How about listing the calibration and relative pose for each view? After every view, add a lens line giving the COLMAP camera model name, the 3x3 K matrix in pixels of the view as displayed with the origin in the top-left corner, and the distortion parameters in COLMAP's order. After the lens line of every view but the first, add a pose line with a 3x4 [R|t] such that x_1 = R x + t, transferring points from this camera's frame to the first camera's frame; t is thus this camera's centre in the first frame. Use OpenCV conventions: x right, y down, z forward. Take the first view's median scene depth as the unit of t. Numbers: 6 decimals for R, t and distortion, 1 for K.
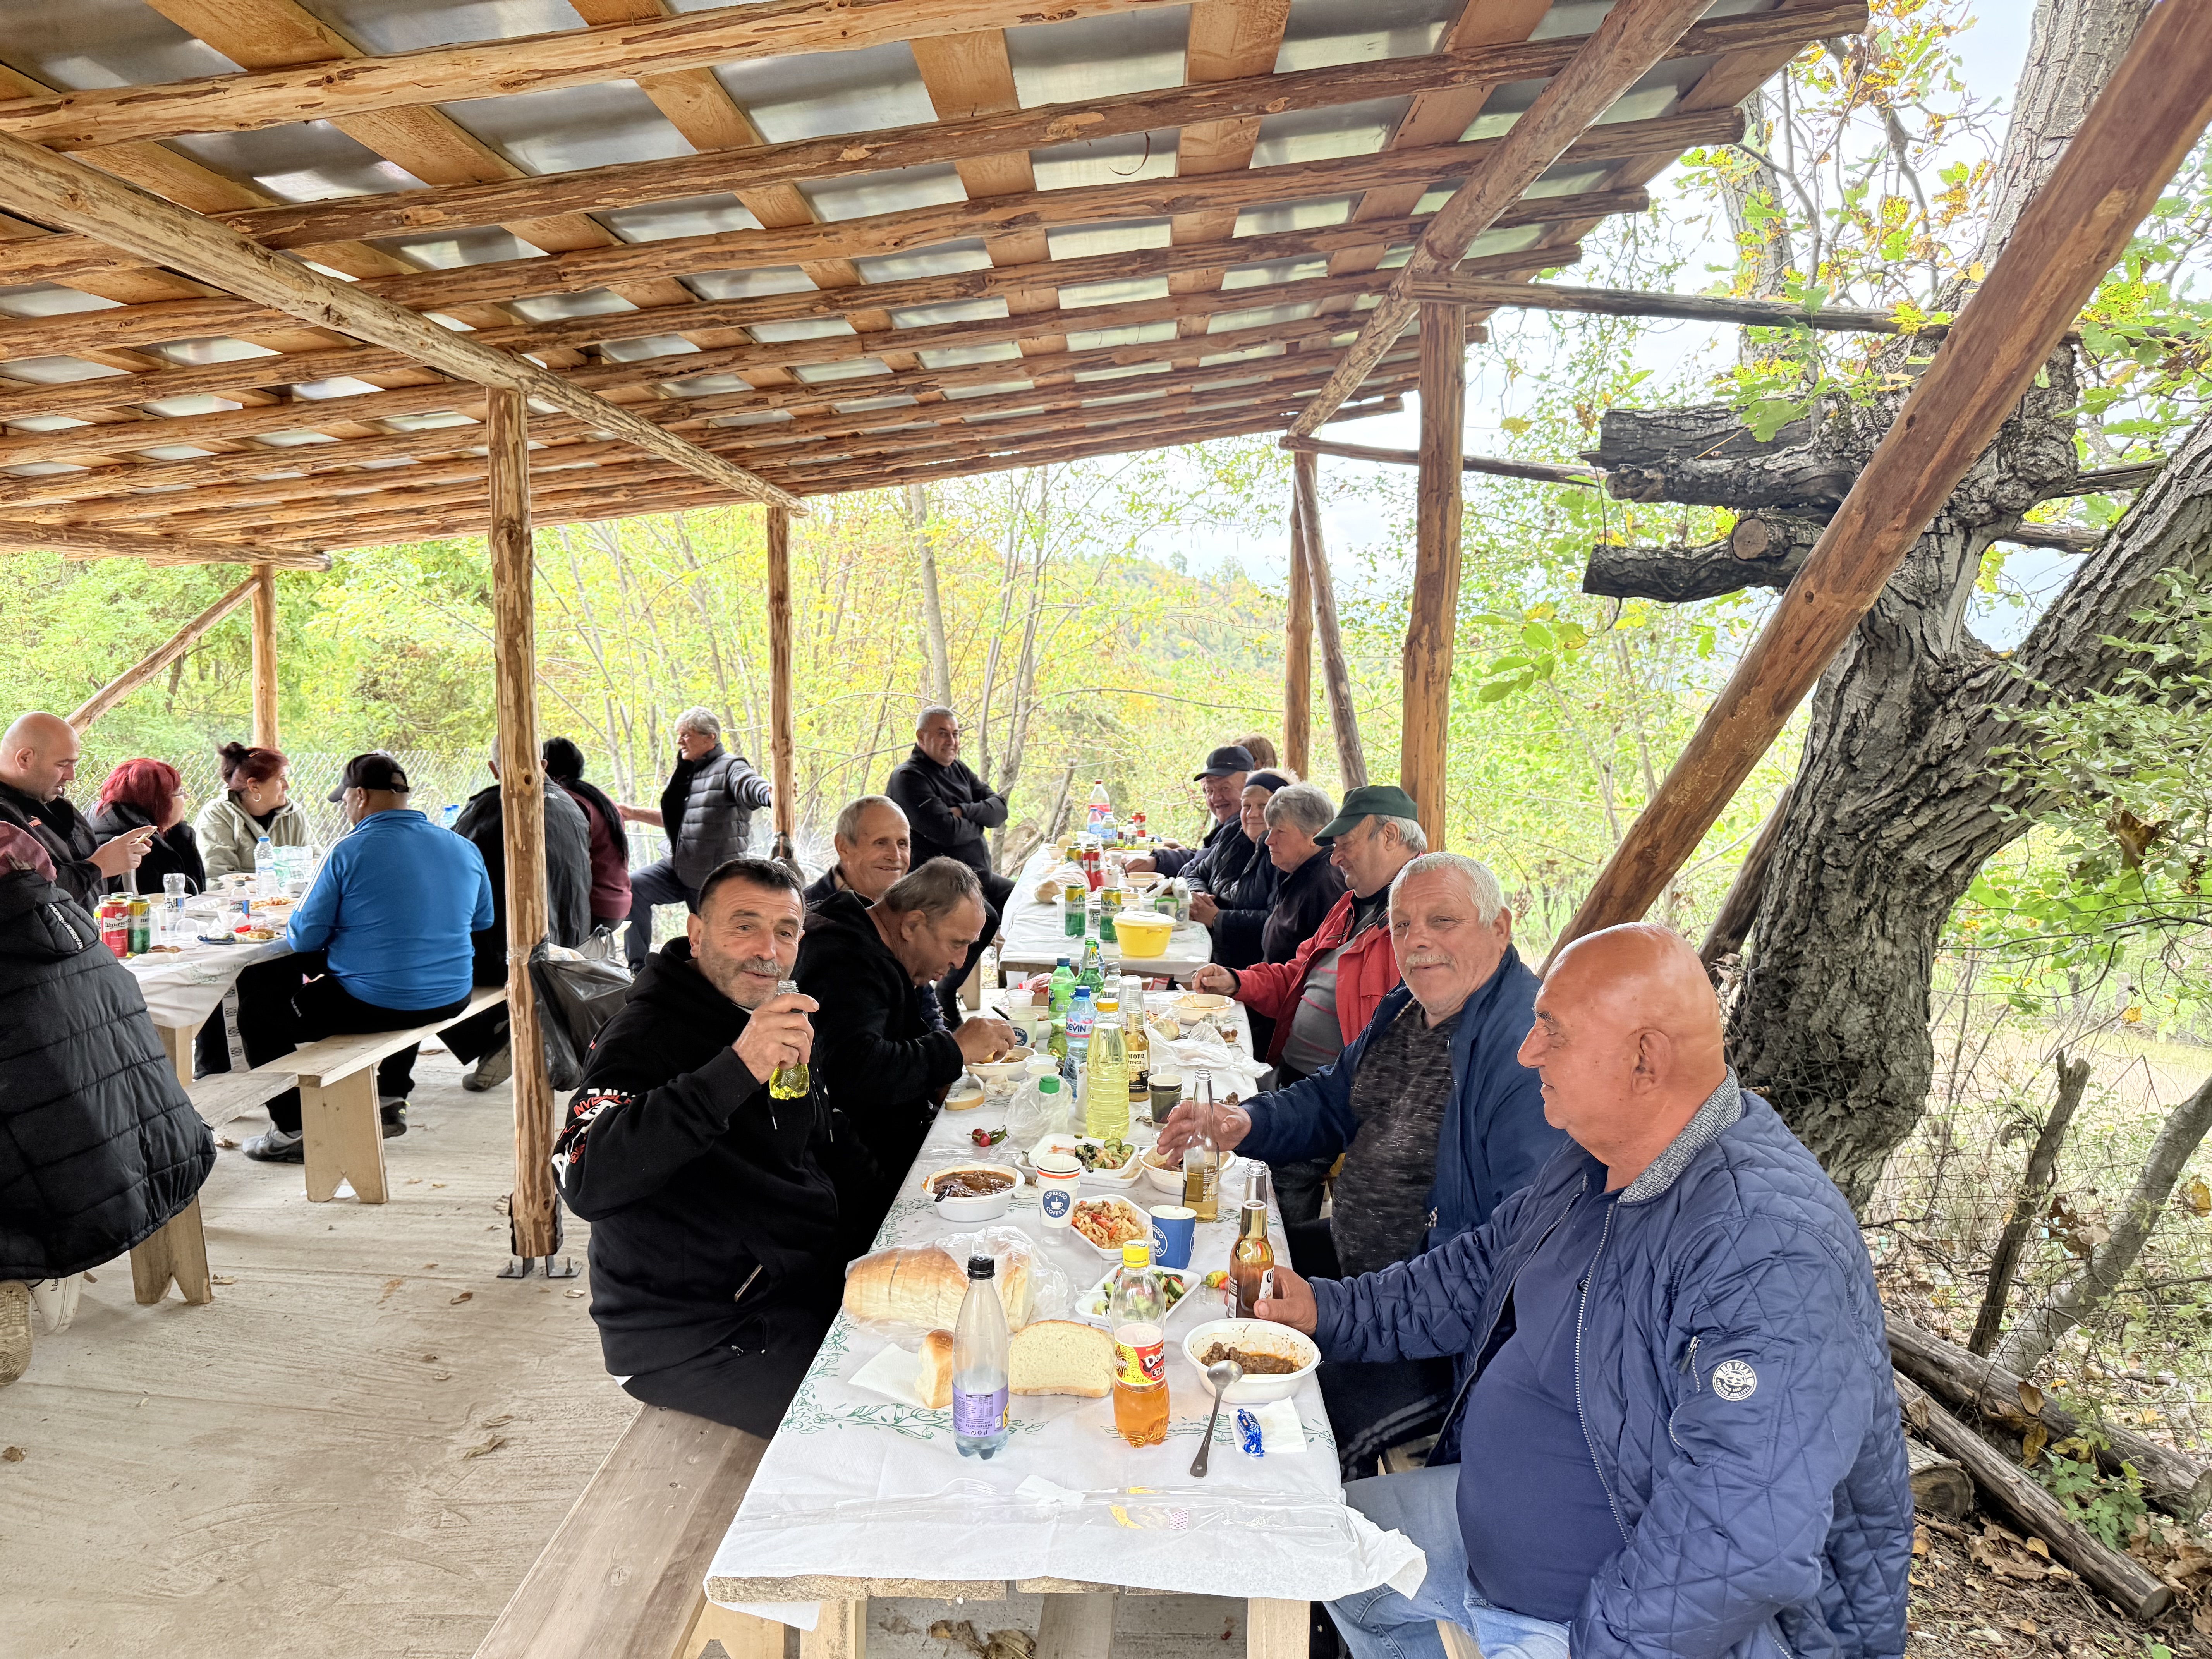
lens RADIAL K [[1572.6, 0, 1107.2], [0, 1572.6, 820.3], [0, 0, 1]] dist [0.048901, -0.060589]
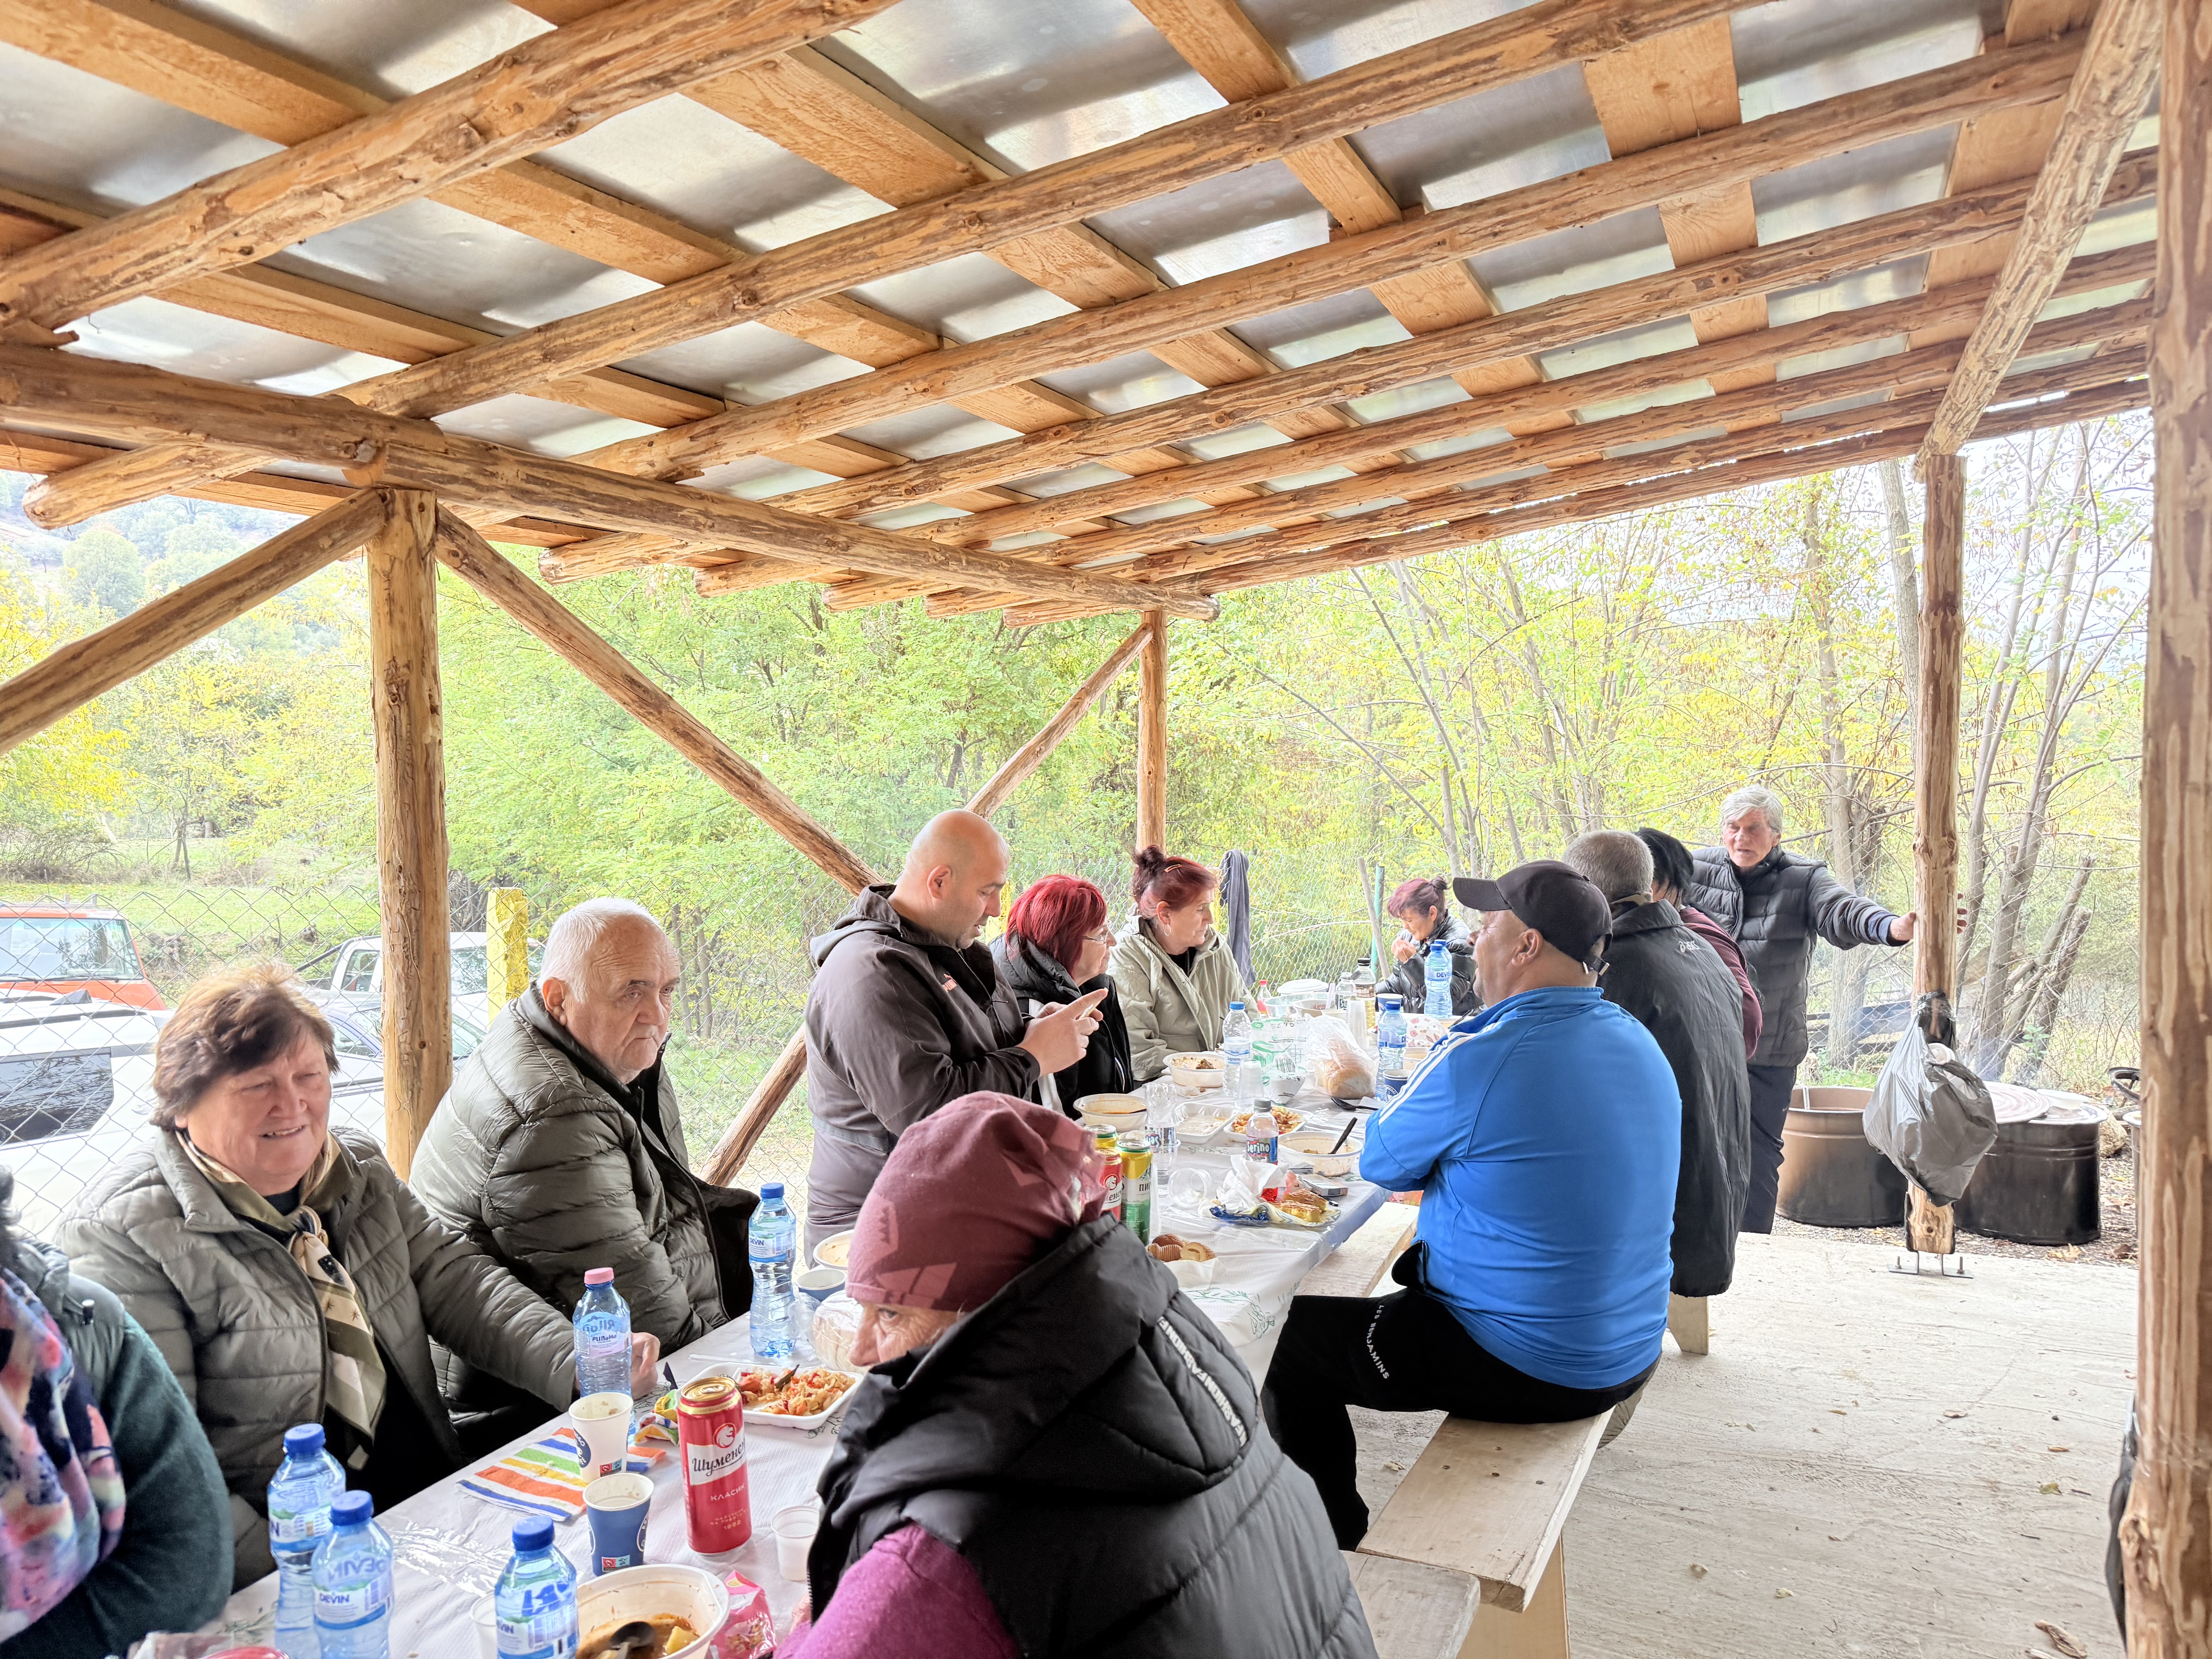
lens RADIAL K [[1578.1, 0, 1077.1], [0, 1578.1, 822.5], [0, 0, 1]] dist [0.022593, -0.010500]
pose [[0.910271, -0.008947, -0.413915, -0.290256], [-0.012404, 0.998728, -0.048867, -0.026697], [0.413826, 0.049616, 0.909003, 0.352167]]
